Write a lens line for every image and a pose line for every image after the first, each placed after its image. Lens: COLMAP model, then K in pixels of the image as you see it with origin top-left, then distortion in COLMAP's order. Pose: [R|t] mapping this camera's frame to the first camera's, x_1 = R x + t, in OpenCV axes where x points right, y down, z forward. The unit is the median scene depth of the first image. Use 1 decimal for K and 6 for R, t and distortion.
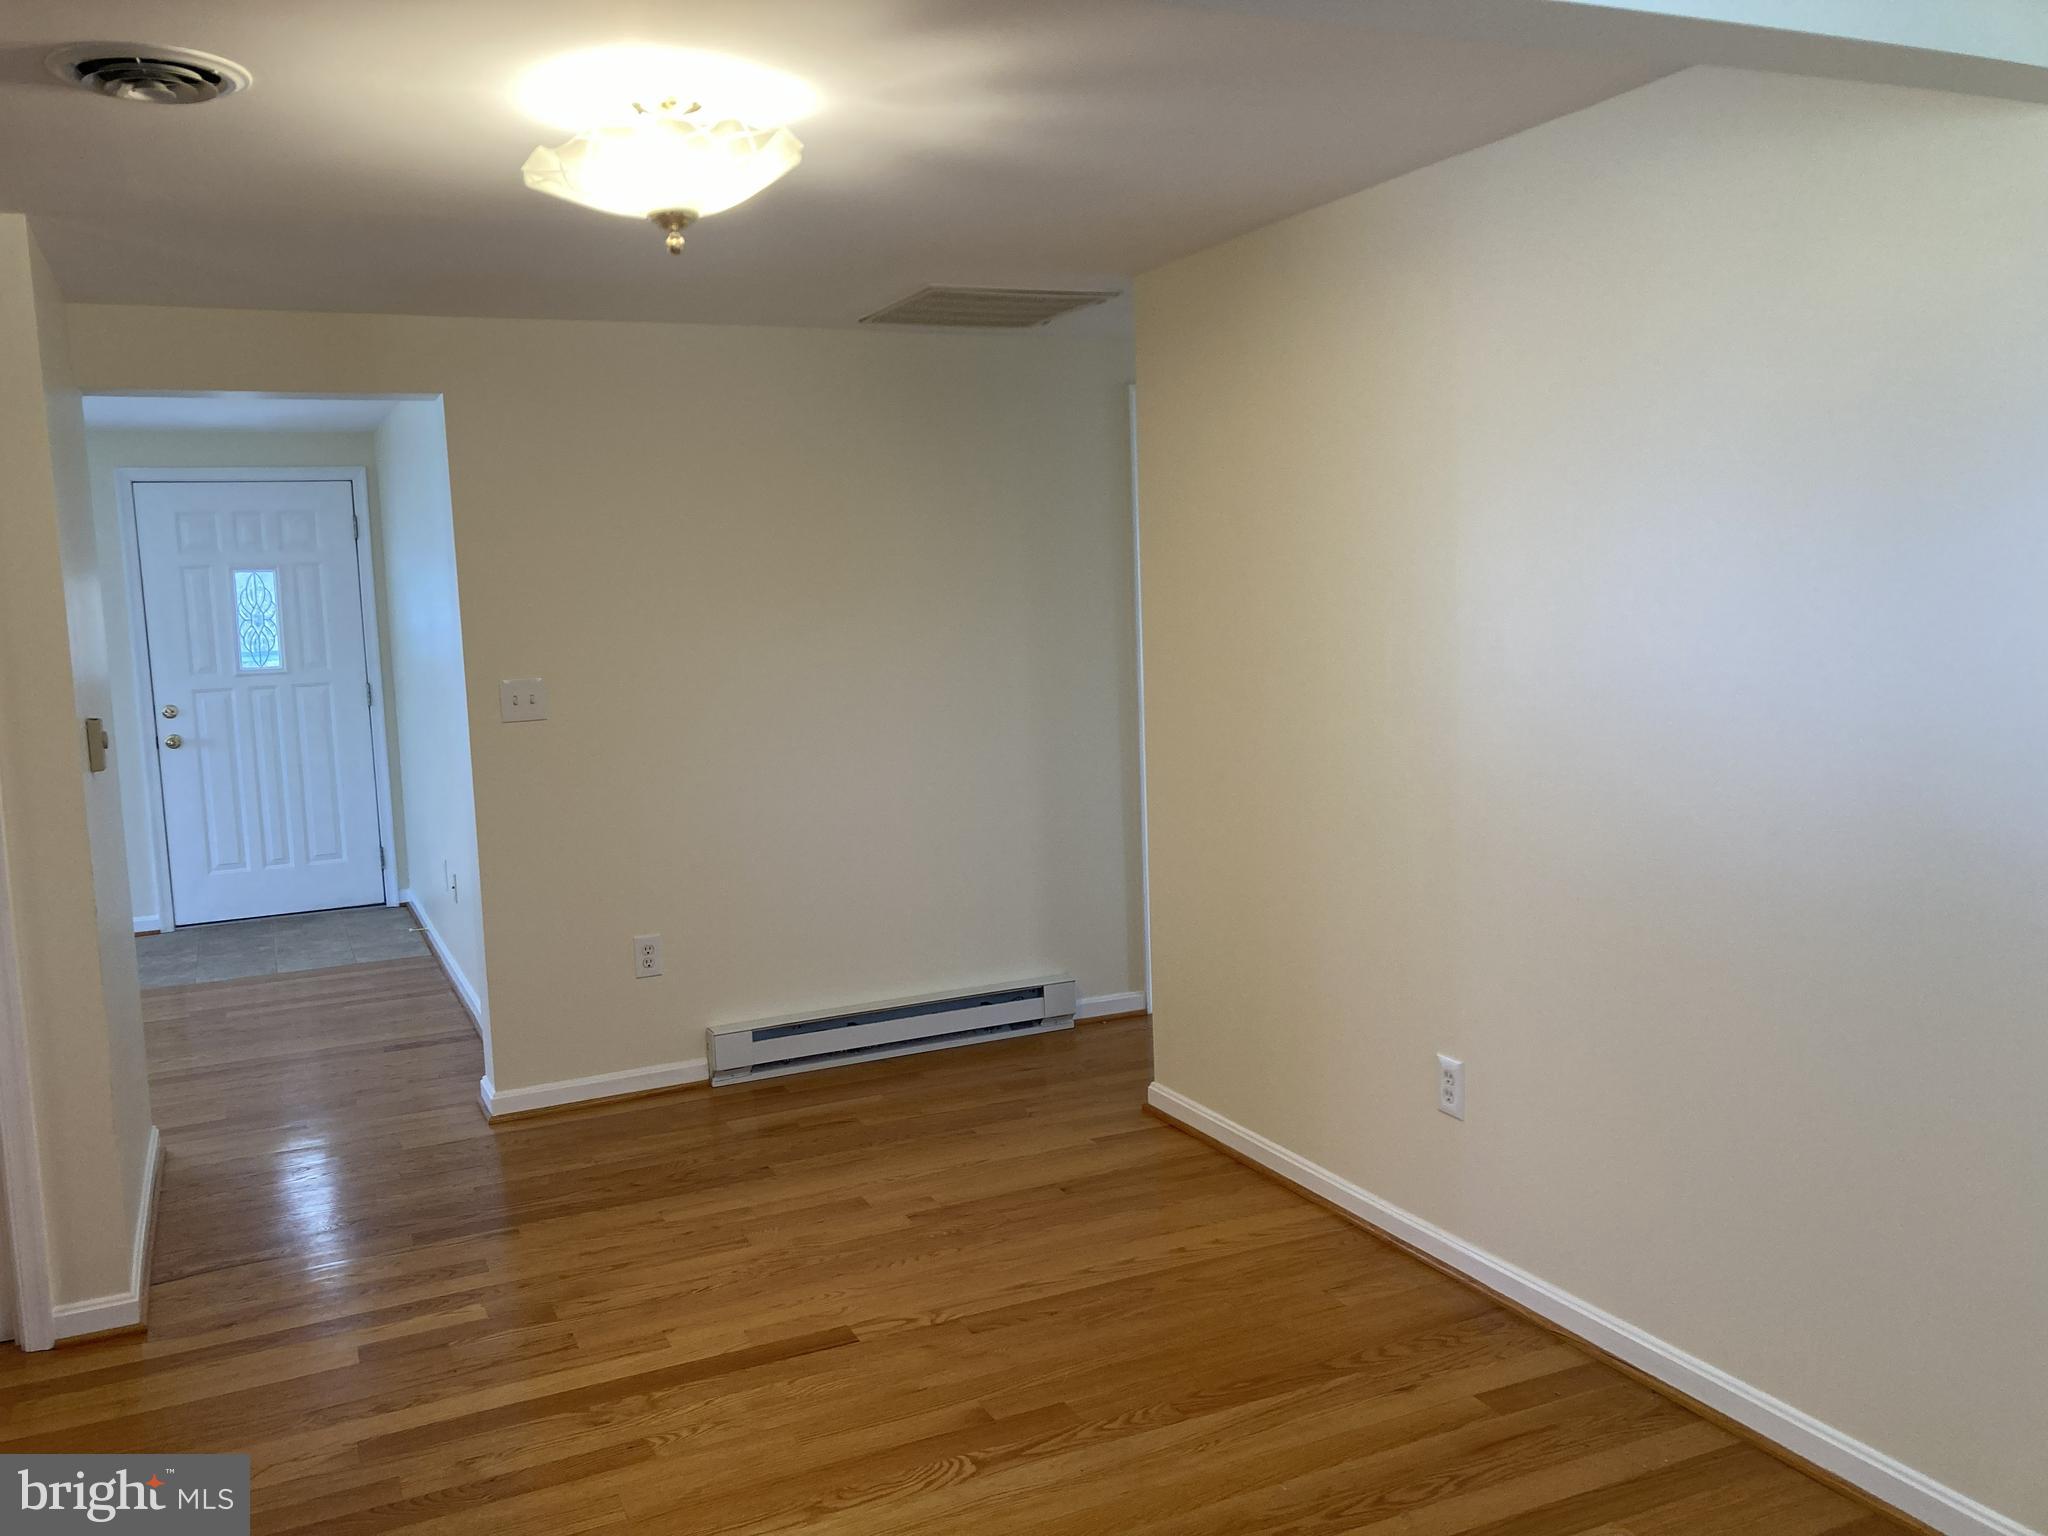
lens RADIAL K [[1674.1, 0, 1006.7], [0, 1674.1, 756.8], [0, 0, 1]] dist [0.020725, -0.006626]
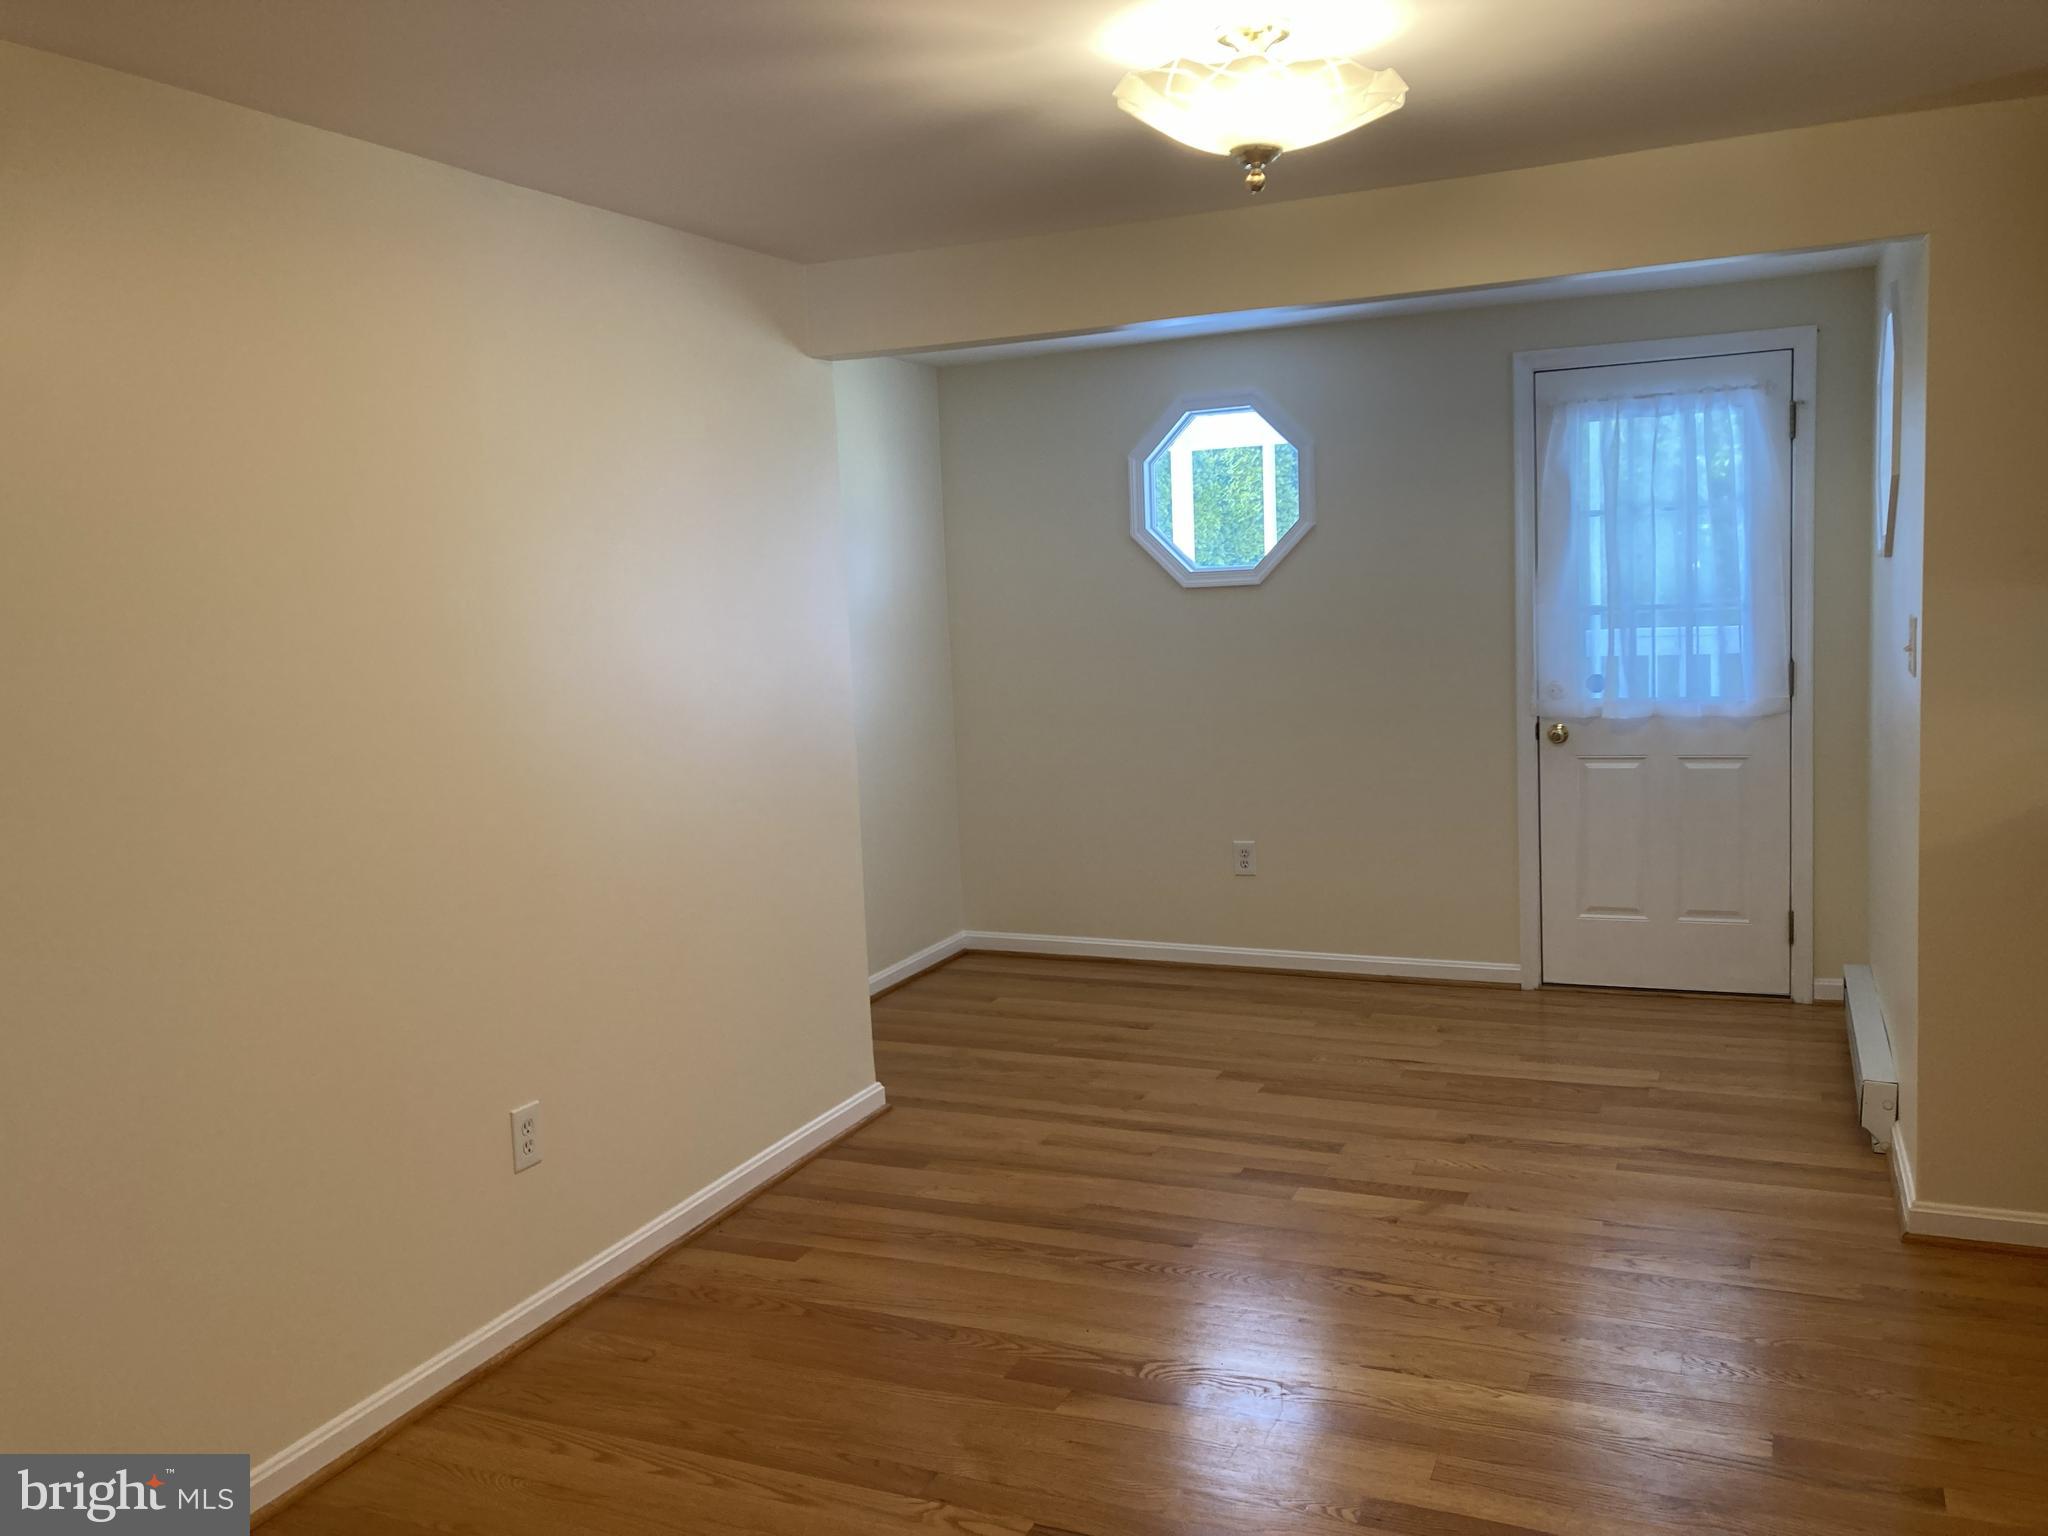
lens RADIAL K [[1674.1, 0, 1006.7], [0, 1674.1, 756.8], [0, 0, 1]] dist [0.020725, -0.006626]
pose [[-0.657454, -0.012953, 0.753383, -0.677847], [0.147422, 0.978317, 0.145471, -0.122945], [-0.738932, 0.206706, -0.641289, 1.459807]]
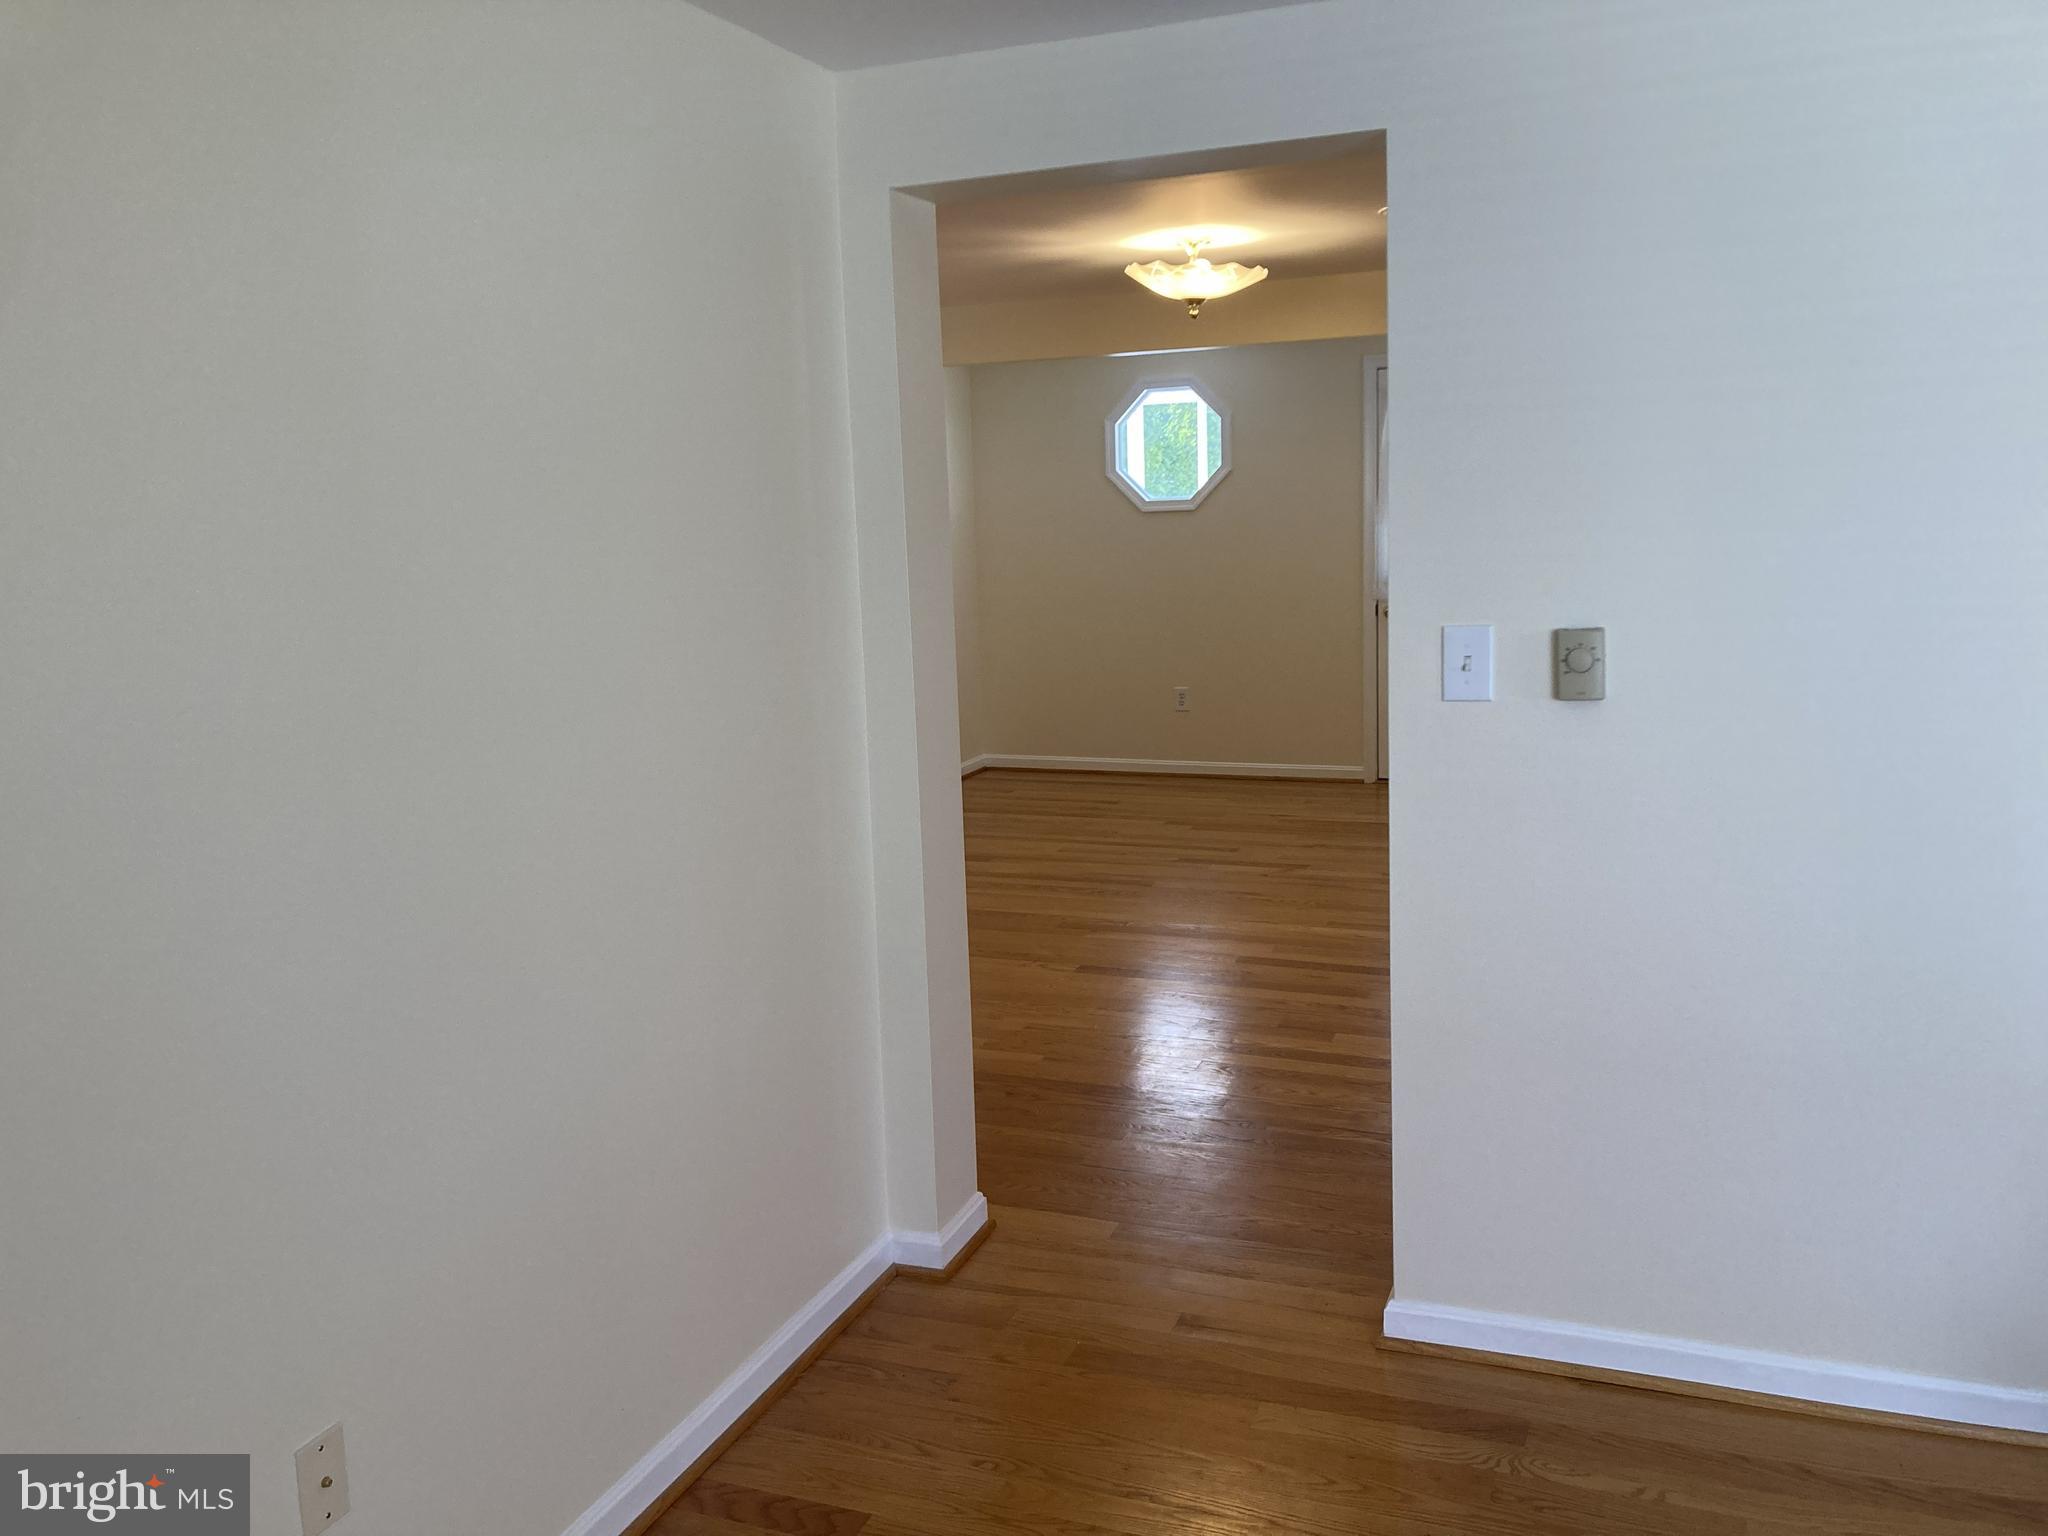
lens RADIAL K [[1675.3, 0, 1024.0], [0, 1675.3, 768.0], [0, 0, 1]] dist [0.090225, -0.001275]
pose [[-0.693909, -0.053300, 0.718087, -1.232428], [0.135678, 0.969715, 0.203088, -0.182337], [-0.707164, 0.238353, -0.665662, 2.112042]]
